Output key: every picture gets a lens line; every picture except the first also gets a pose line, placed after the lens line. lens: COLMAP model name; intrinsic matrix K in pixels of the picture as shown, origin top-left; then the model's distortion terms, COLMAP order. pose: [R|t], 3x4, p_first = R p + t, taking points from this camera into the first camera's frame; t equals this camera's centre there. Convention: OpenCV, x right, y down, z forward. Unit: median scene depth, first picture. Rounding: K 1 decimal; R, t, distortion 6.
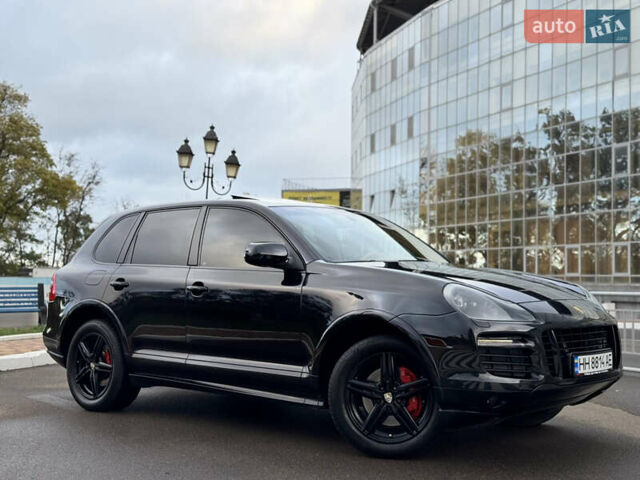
lens RADIAL K [[881.5, 0, 320.0], [0, 881.5, 240.0], [0, 0, 1]] dist [0.128157, -0.082405]
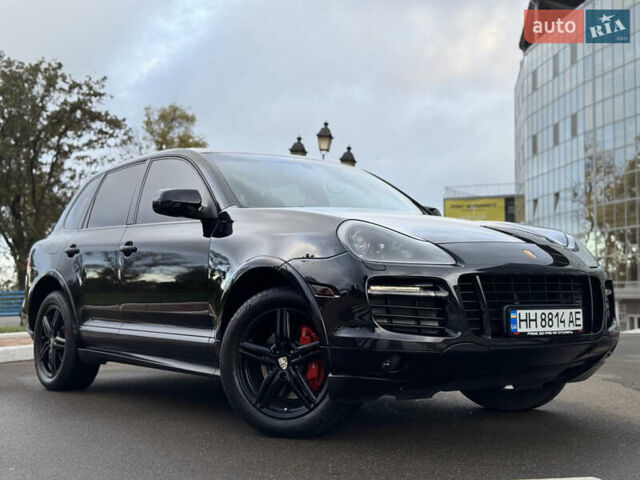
lens RADIAL K [[881.5, 0, 320.0], [0, 881.5, 240.0], [0, 0, 1]] dist [0.128157, -0.082405]
pose [[0.978806, -0.020645, -0.203747, 0.213770], [0.016973, 0.999661, -0.019753, 0.062417], [0.204086, 0.015877, 0.978824, 0.159973]]
